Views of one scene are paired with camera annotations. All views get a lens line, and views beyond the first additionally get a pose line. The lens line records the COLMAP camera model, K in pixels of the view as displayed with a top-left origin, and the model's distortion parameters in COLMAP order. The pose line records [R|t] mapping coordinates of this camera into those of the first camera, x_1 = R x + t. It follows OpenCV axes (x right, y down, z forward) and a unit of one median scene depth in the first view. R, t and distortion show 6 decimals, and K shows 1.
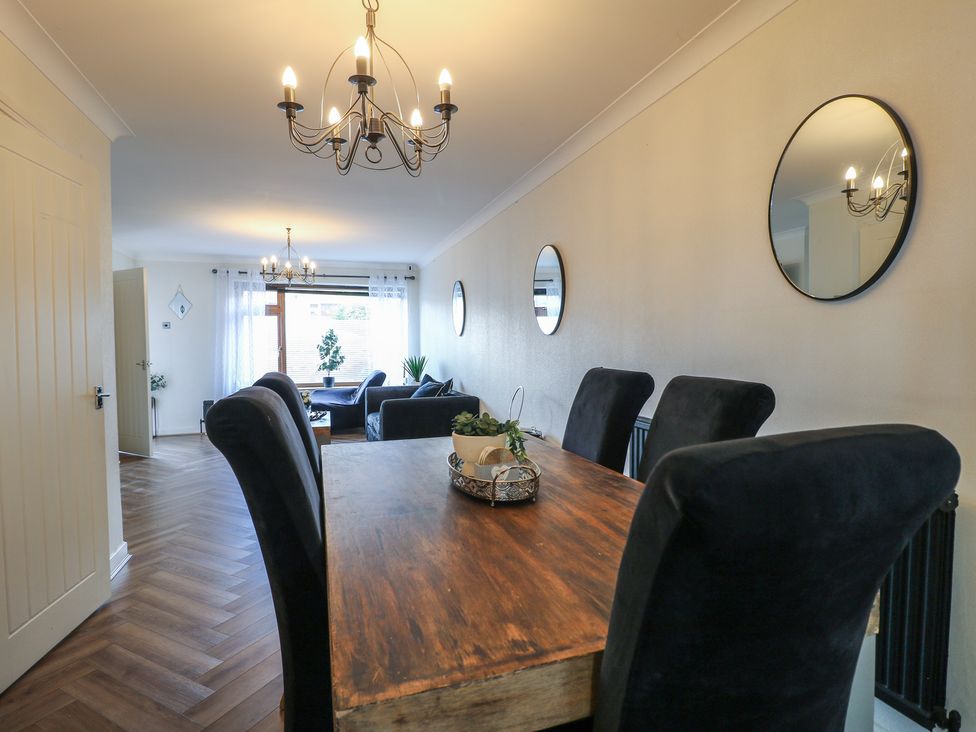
lens RADIAL K [[505.3, 0, 489.1], [0, 505.3, 364.1], [0, 0, 1]] dist [0.026607, 0.000575]
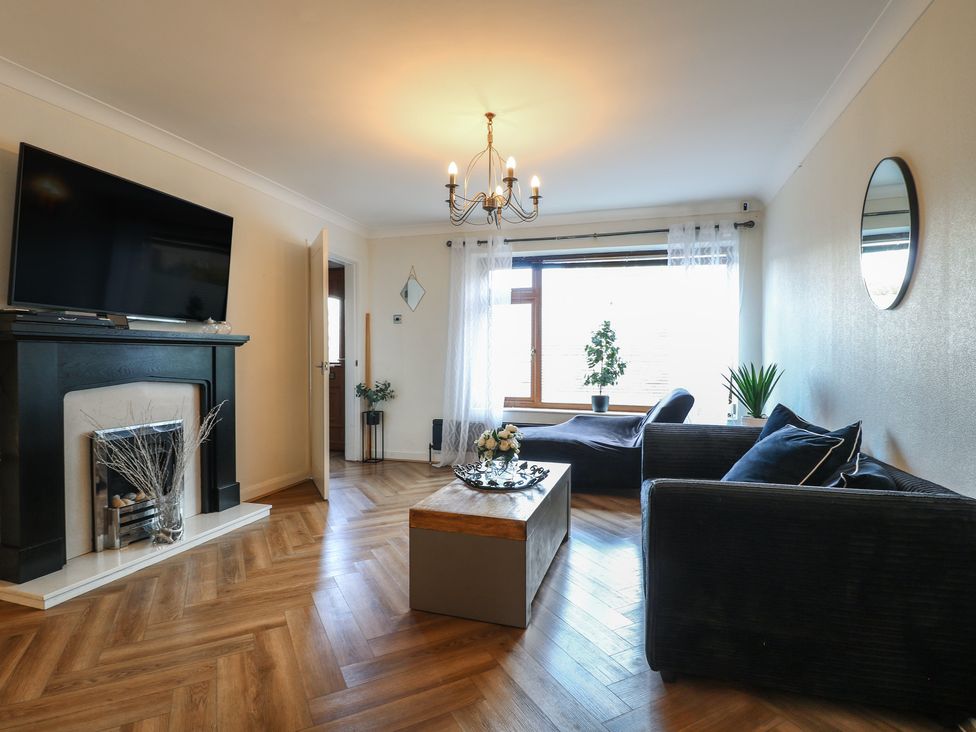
lens RADIAL K [[505.3, 0, 491.9], [0, 505.3, 351.3], [0, 0, 1]] dist [0.026607, 0.000575]
pose [[0.817836, 0.006531, -0.575415, -0.062697], [-0.030809, 0.998998, -0.032450, -0.005384], [0.574626, 0.044267, 0.817218, 0.403311]]
